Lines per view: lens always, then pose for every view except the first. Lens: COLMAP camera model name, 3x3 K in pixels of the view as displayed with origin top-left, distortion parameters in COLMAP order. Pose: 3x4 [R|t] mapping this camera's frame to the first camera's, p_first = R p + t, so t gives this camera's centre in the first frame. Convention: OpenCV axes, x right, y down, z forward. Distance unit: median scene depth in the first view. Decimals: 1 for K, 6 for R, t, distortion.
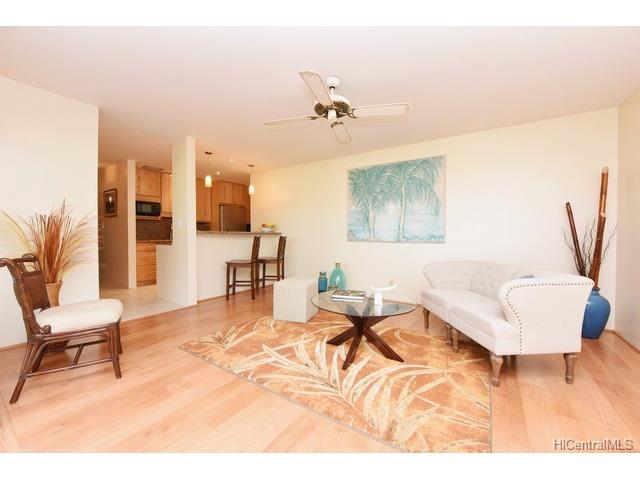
lens RADIAL K [[255.7, 0, 320.0], [0, 255.7, 240.0], [0, 0, 1]] dist [-0.015725, -0.000251]
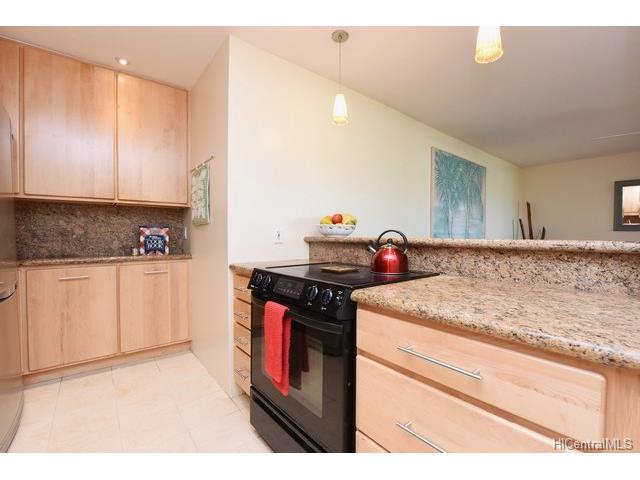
lens RADIAL K [[291.2, 0, 337.1], [0, 291.2, 240.4], [0, 0, 1]] dist [-0.016466, -0.000530]
pose [[0.262125, -0.024037, 0.964735, -0.832124], [0.013890, 0.999680, 0.021134, -0.045643], [-0.964934, 0.007860, 0.262375, 1.181659]]
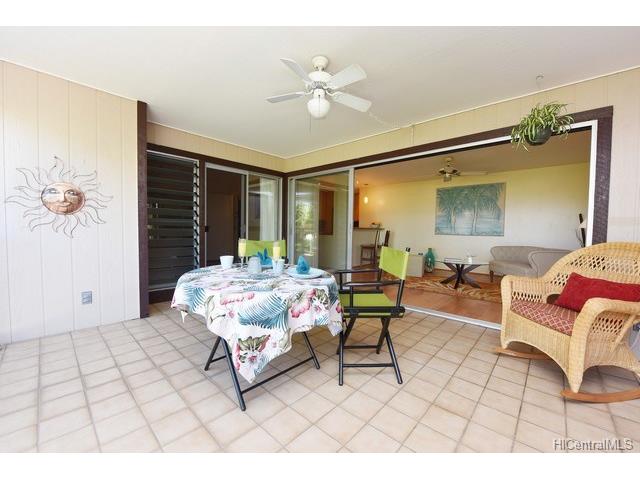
lens RADIAL K [[260.0, 0, 320.0], [0, 260.0, 240.0], [0, 0, 1]] dist [-0.002327, -0.000210]
pose [[0.987973, 0.010484, -0.154270, -0.387968], [-0.005312, 0.999411, 0.033901, -0.012996], [0.154535, -0.032673, 0.987447, -0.772192]]
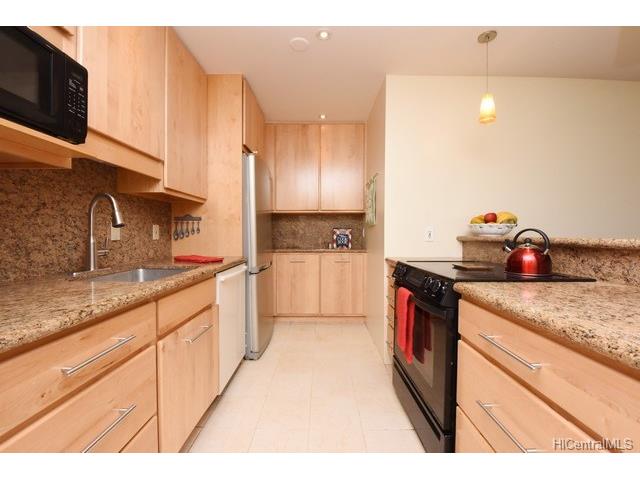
lens RADIAL K [[280.8, 0, 320.0], [0, 280.8, 240.0], [0, 0, 1]] dist [-0.015858, -0.000354]
pose [[0.828820, -0.017318, 0.559247, -0.856110], [0.012139, 0.999842, 0.012971, -0.044022], [-0.559383, -0.003962, 0.828900, 1.068094]]
